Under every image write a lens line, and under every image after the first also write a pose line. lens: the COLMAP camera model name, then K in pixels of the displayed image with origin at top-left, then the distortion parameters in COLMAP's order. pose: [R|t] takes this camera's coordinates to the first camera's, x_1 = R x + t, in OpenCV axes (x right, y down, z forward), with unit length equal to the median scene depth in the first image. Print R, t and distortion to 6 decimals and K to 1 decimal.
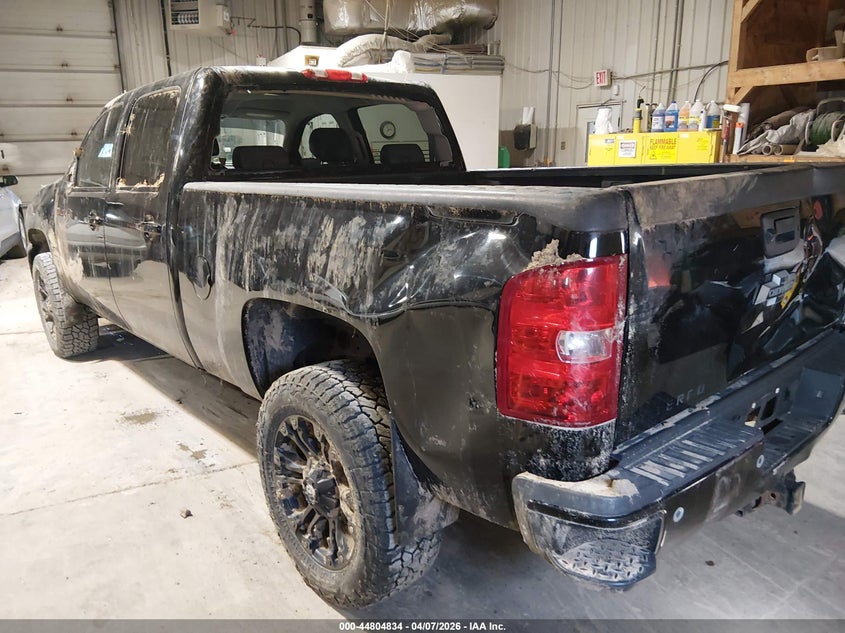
lens RADIAL K [[675.5, 0, 422.5], [0, 675.5, 316.5], [0, 0, 1]] dist [-0.004471, -0.007492]
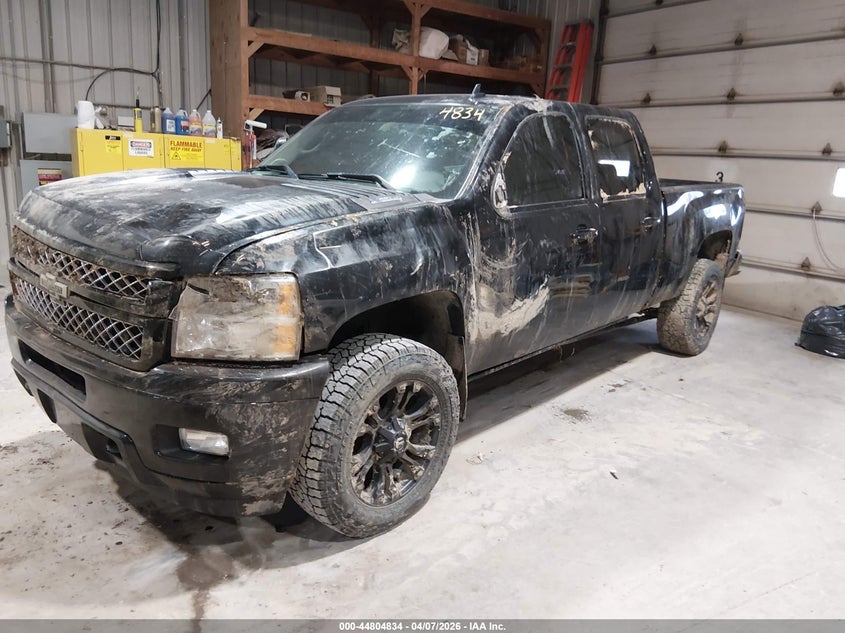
lens RADIAL K [[675.5, 0, 422.5], [0, 675.5, 316.5], [0, 0, 1]] dist [-0.004471, -0.007492]
pose [[-0.179565, -0.210877, 0.960878, -1.346906], [0.194632, 0.949831, 0.244824, -0.295436], [-0.964300, 0.230979, -0.129514, 1.330005]]
